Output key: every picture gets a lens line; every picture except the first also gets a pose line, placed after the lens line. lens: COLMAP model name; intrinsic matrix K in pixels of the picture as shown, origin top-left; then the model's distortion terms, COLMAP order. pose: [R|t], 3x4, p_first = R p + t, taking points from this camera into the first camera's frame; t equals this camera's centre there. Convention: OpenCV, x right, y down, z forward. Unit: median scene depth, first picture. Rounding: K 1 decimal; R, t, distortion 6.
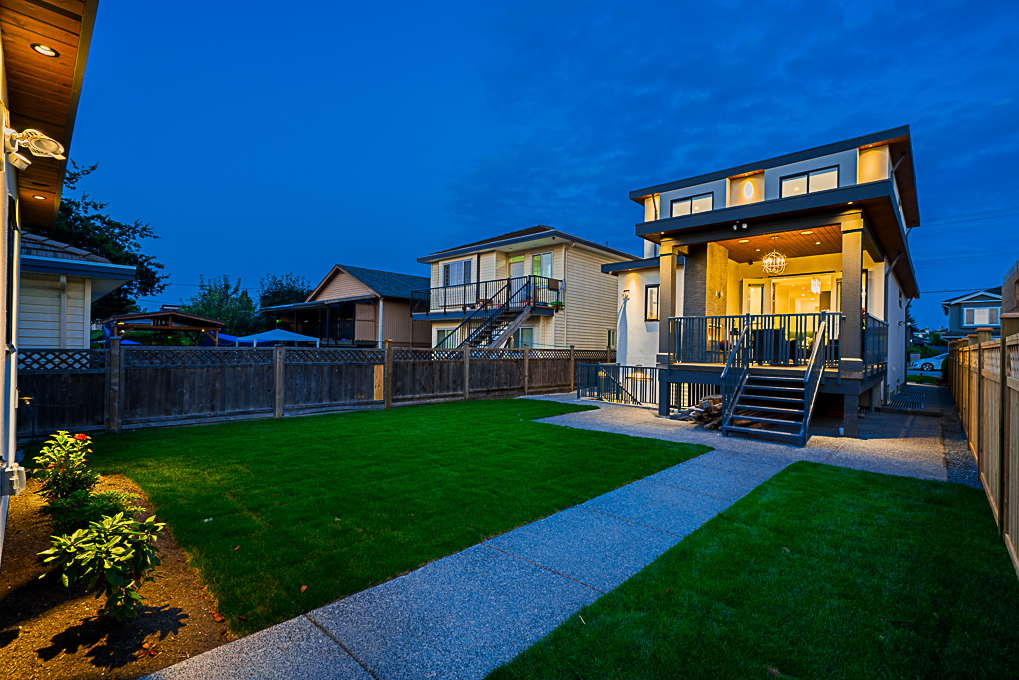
lens RADIAL K [[461.2, 0, 505.6], [0, 461.2, 343.8], [0, 0, 1]] dist [-0.003290, 0.002418]
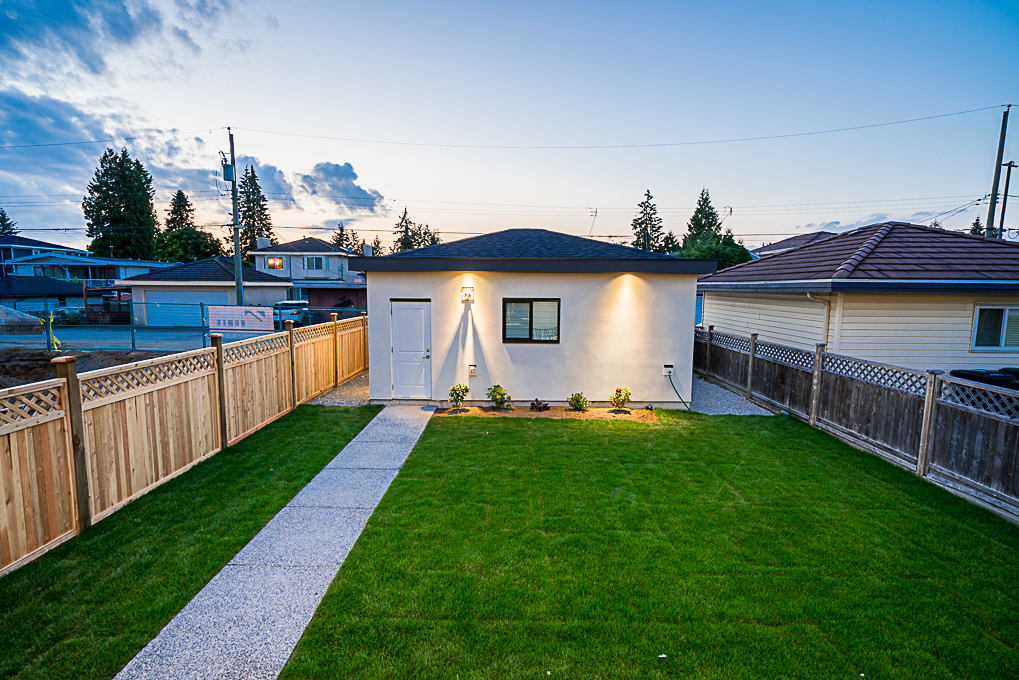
lens RADIAL K [[521.2, 0, 505.0], [0, 521.2, 344.5], [0, 0, 1]] dist [0.000899, 0.000185]
pose [[-0.735070, 0.054633, -0.675786, 0.499171], [-0.014048, 0.995307, 0.095745, -0.104791], [0.677845, 0.079872, -0.730853, 1.197504]]
